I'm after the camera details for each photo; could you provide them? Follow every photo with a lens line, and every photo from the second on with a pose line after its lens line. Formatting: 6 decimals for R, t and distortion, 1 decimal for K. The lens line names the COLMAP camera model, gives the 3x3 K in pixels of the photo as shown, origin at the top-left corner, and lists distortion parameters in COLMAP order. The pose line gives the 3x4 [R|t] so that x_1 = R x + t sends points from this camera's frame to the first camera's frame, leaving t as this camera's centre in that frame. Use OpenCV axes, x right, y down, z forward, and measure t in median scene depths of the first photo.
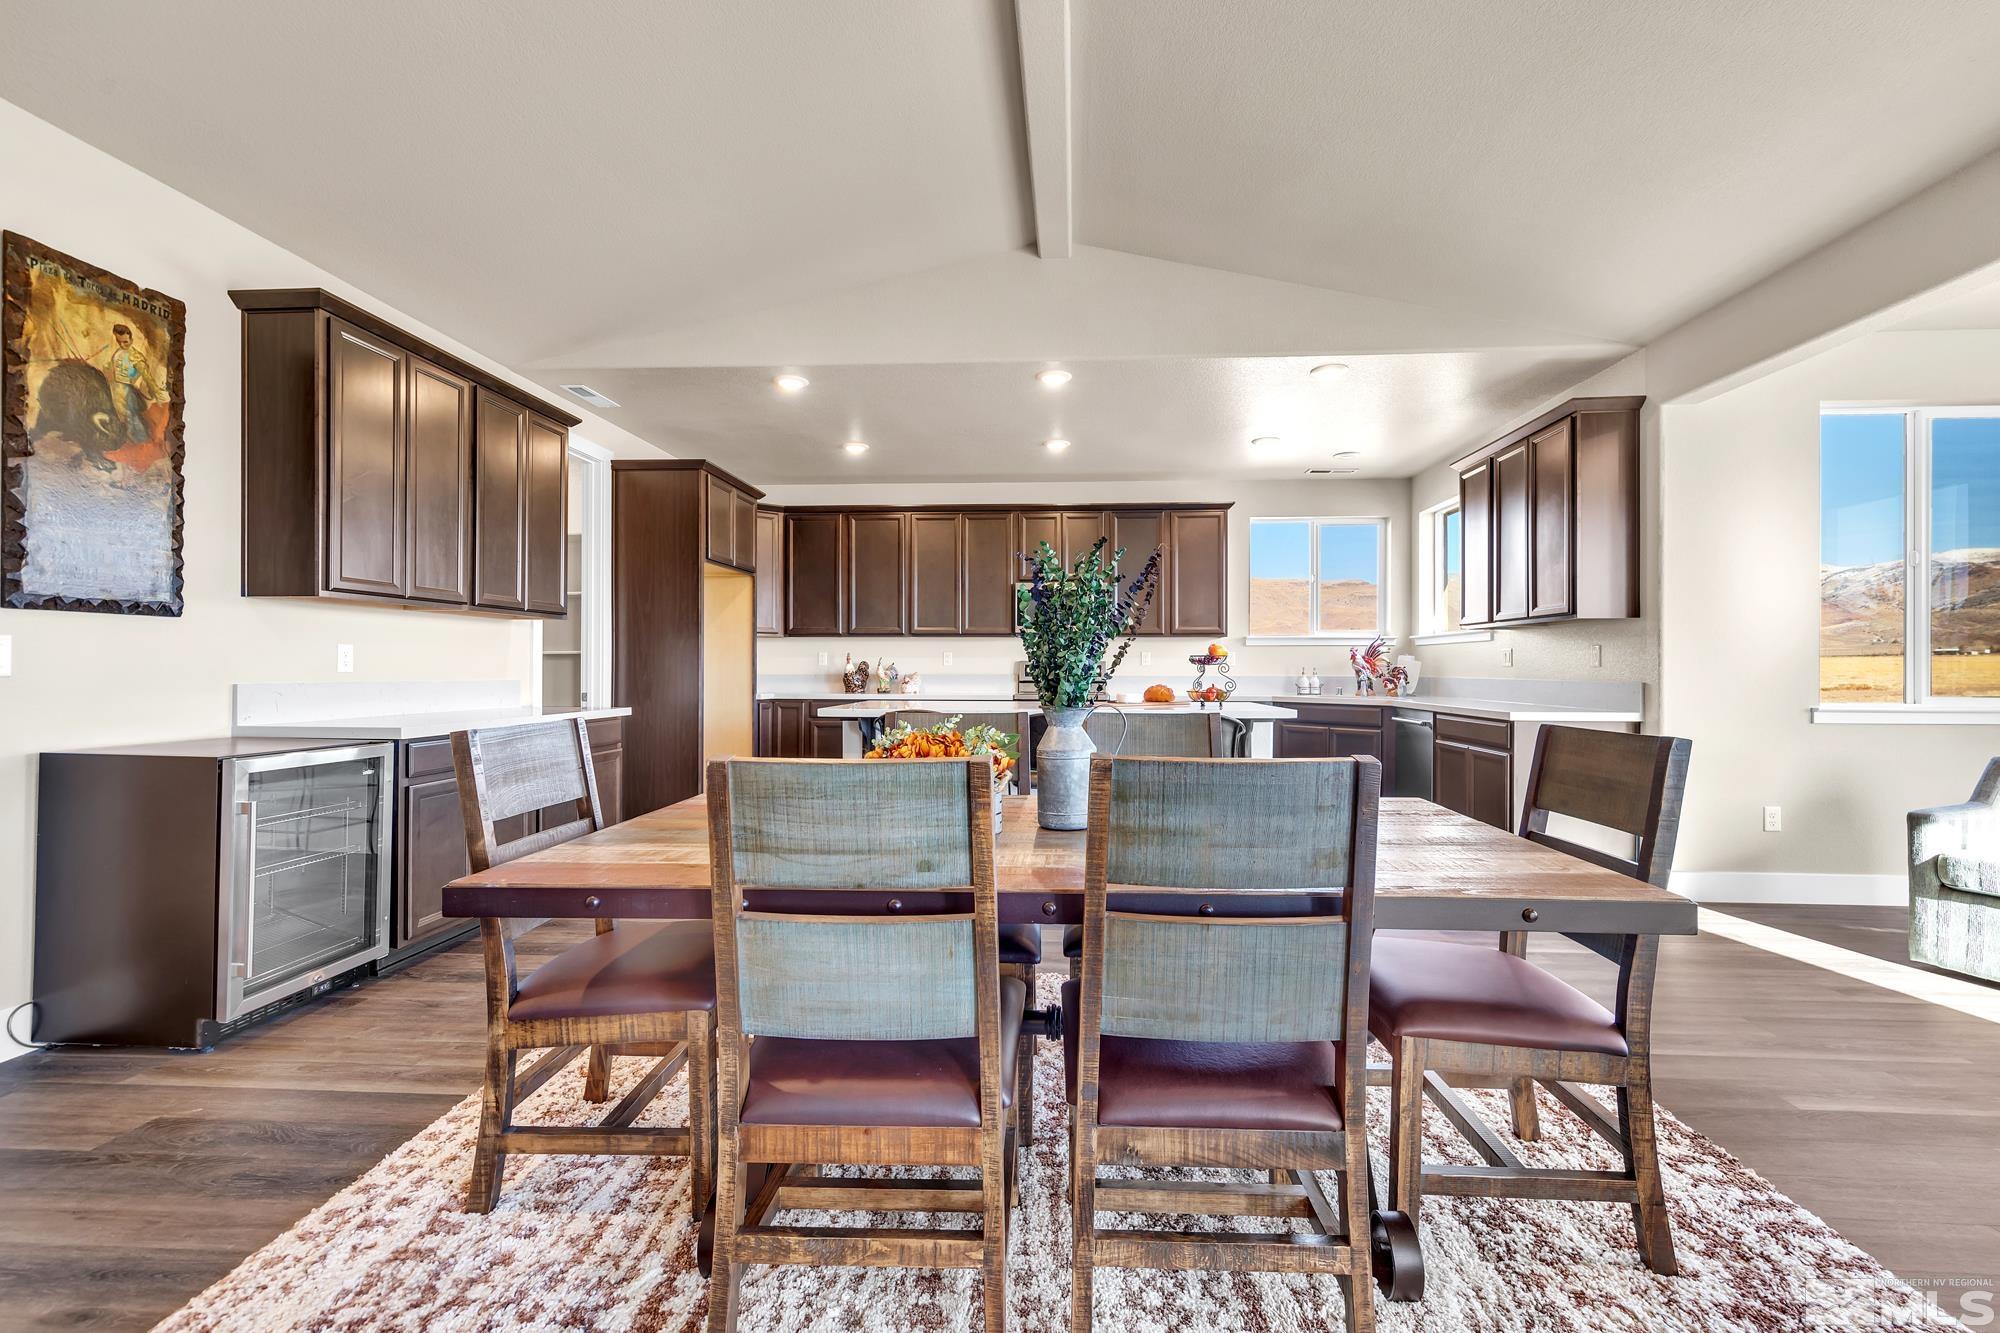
lens RADIAL K [[849.5, 0, 1026.3], [0, 849.5, 665.0], [0, 0, 1]] dist [0.002023, 0.000568]
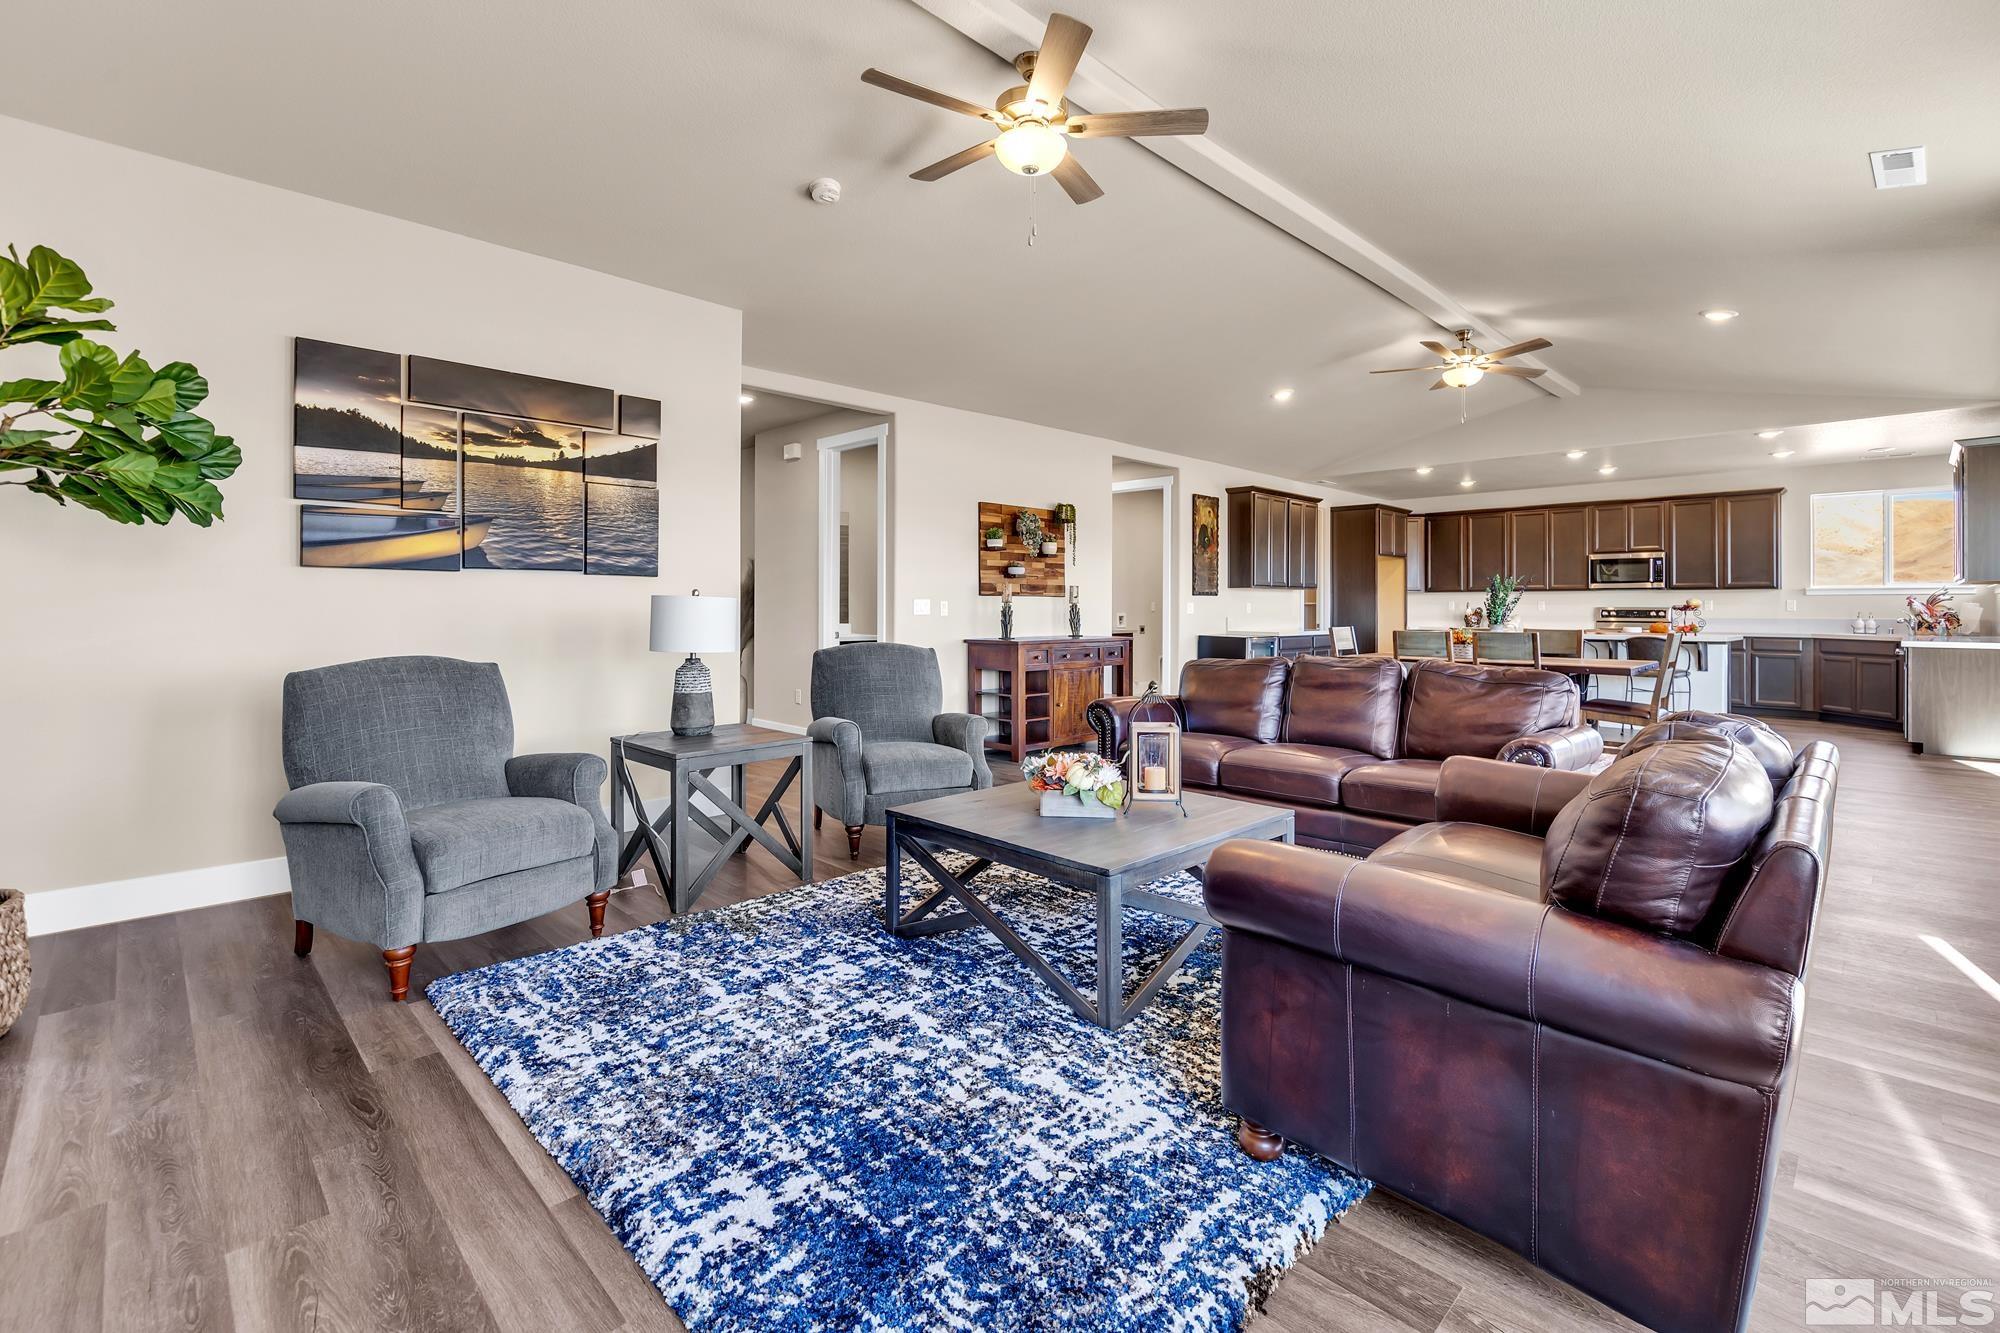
lens RADIAL K [[905.2, 0, 1017.5], [0, 905.2, 603.4], [0, 0, 1]] dist [0.017448, 0.000109]
pose [[0.752664, -0.002641, -0.658400, 0.683950], [0.000960, 0.999995, -0.002913, -0.018486], [0.658404, 0.001561, 0.752663, -2.064219]]
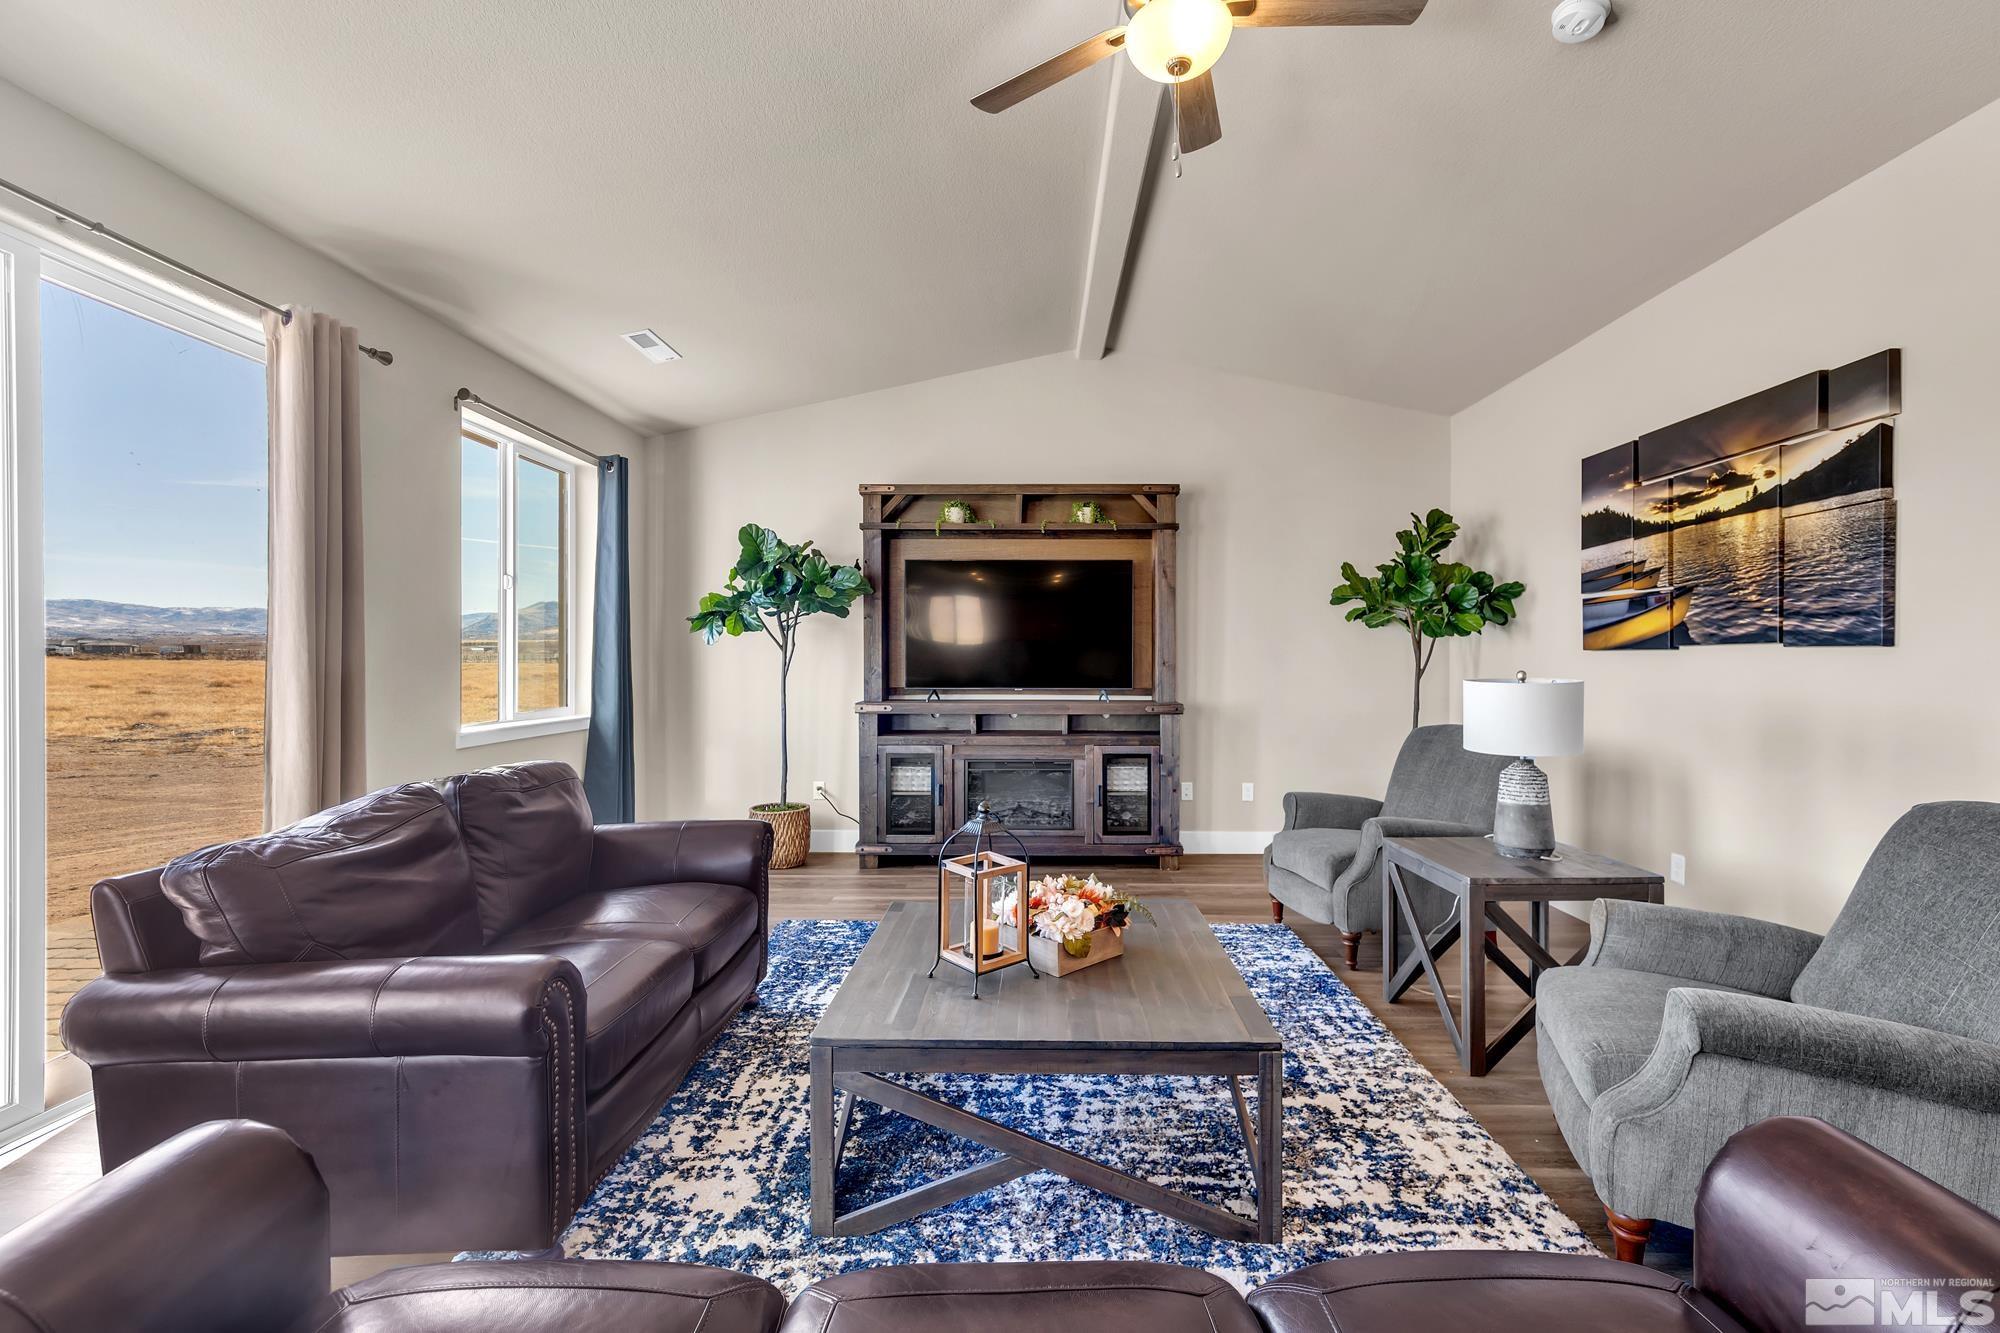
lens RADIAL K [[849.5, 0, 1018.7], [0, 849.5, 663.3], [0, 0, 1]] dist [0.002023, 0.000568]
pose [[-0.999242, -0.002538, -0.038849, 0.069046], [-0.002545, 0.999997, 0.000120, -0.051944], [0.038848, 0.000219, -0.999245, -0.334609]]
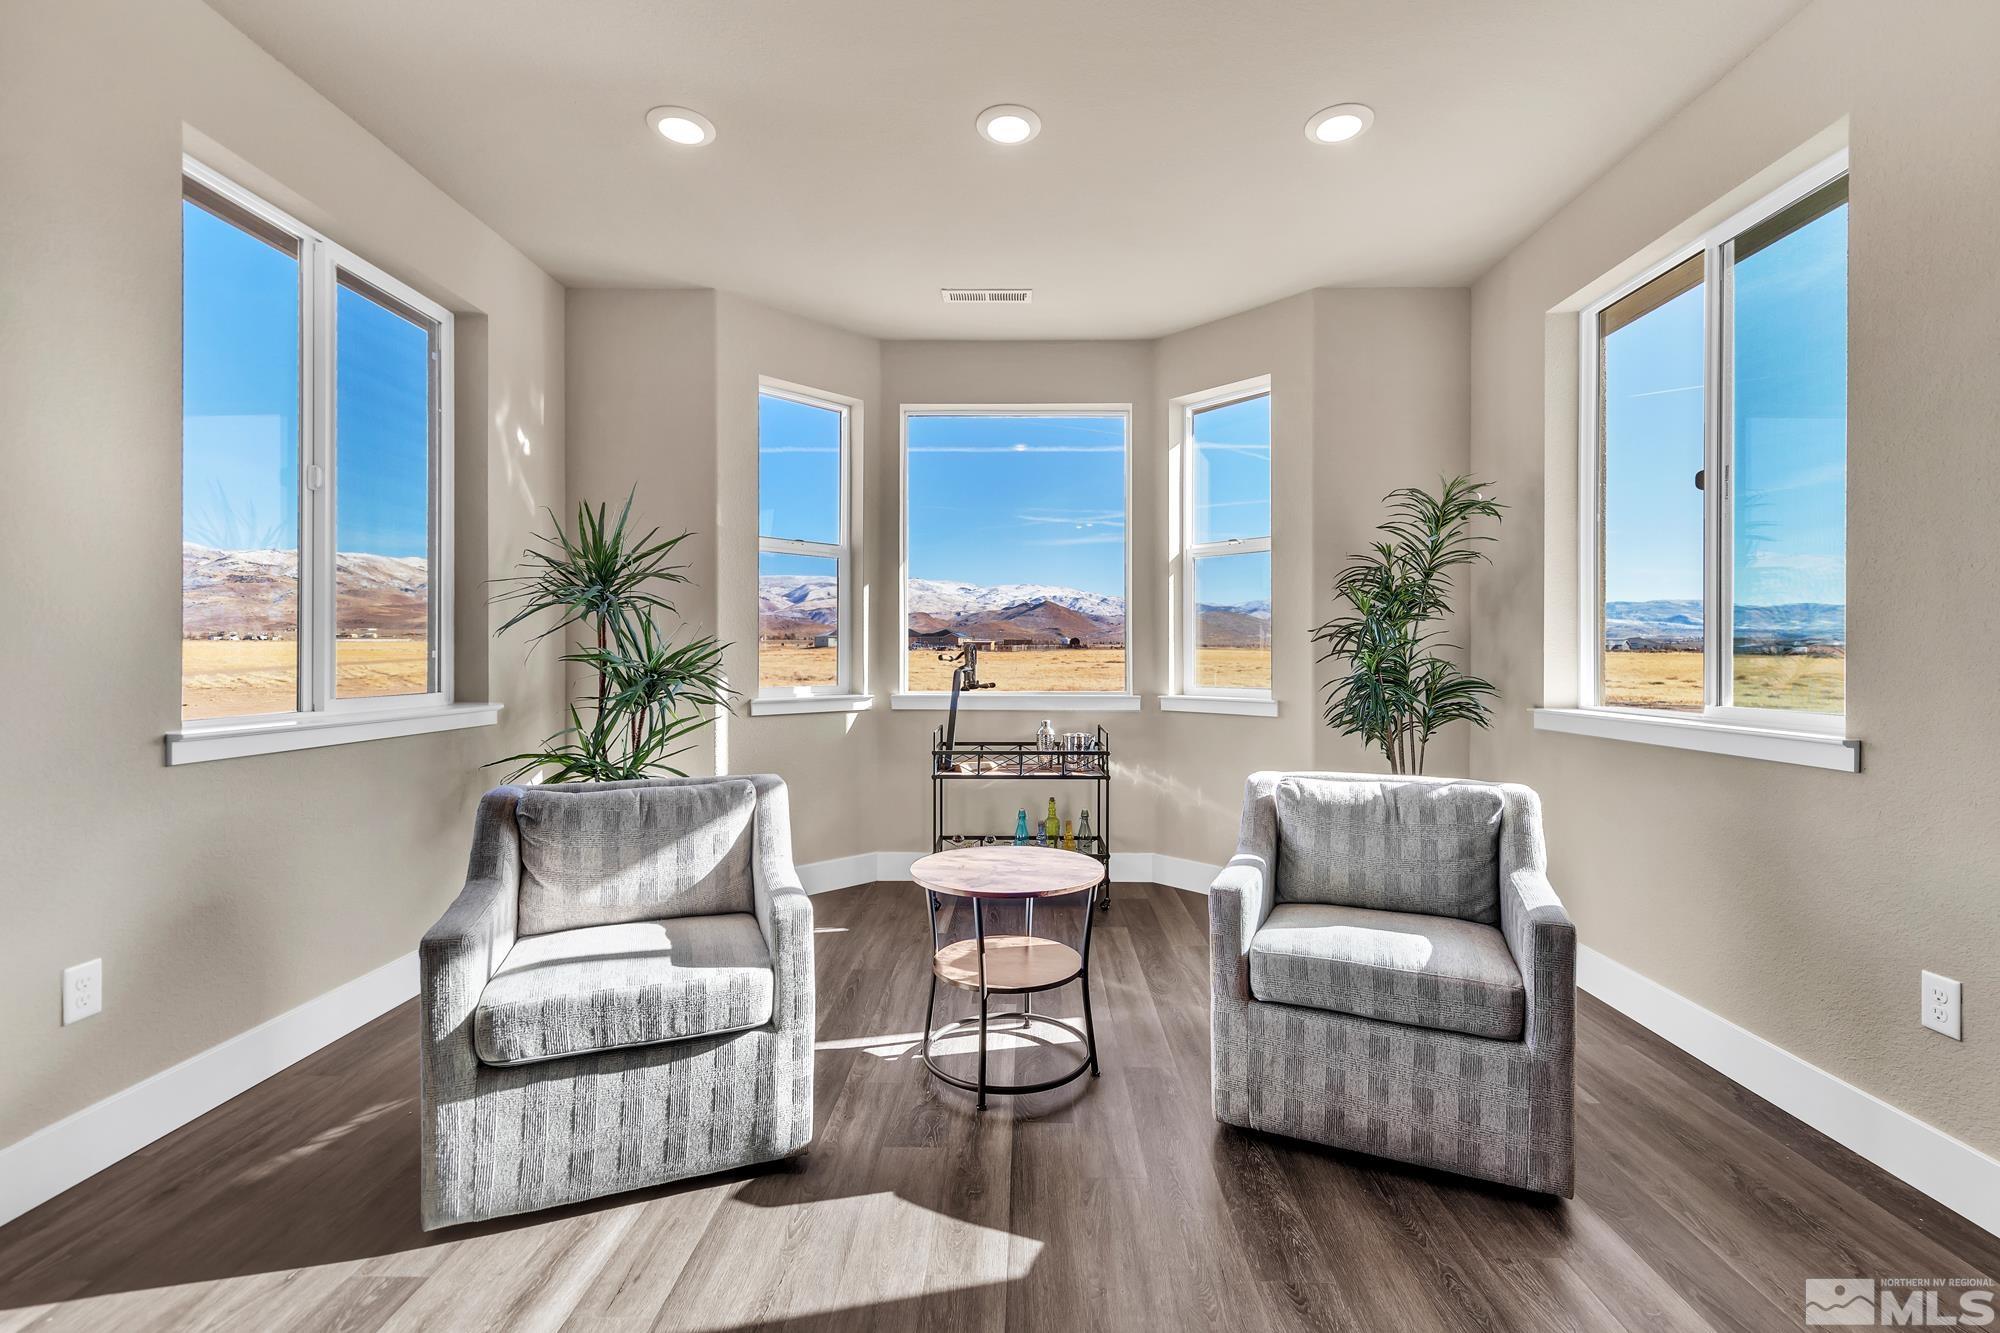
lens RADIAL K [[849.5, 0, 994.2], [0, 849.5, 659.5], [0, 0, 1]] dist [0.002023, 0.000568]
pose [[-0.045936, 0.002208, 0.998942, 0.603586], [-0.007591, 0.999968, -0.002559, 0.007265], [-0.998916, -0.007700, -0.045918, 0.800963]]
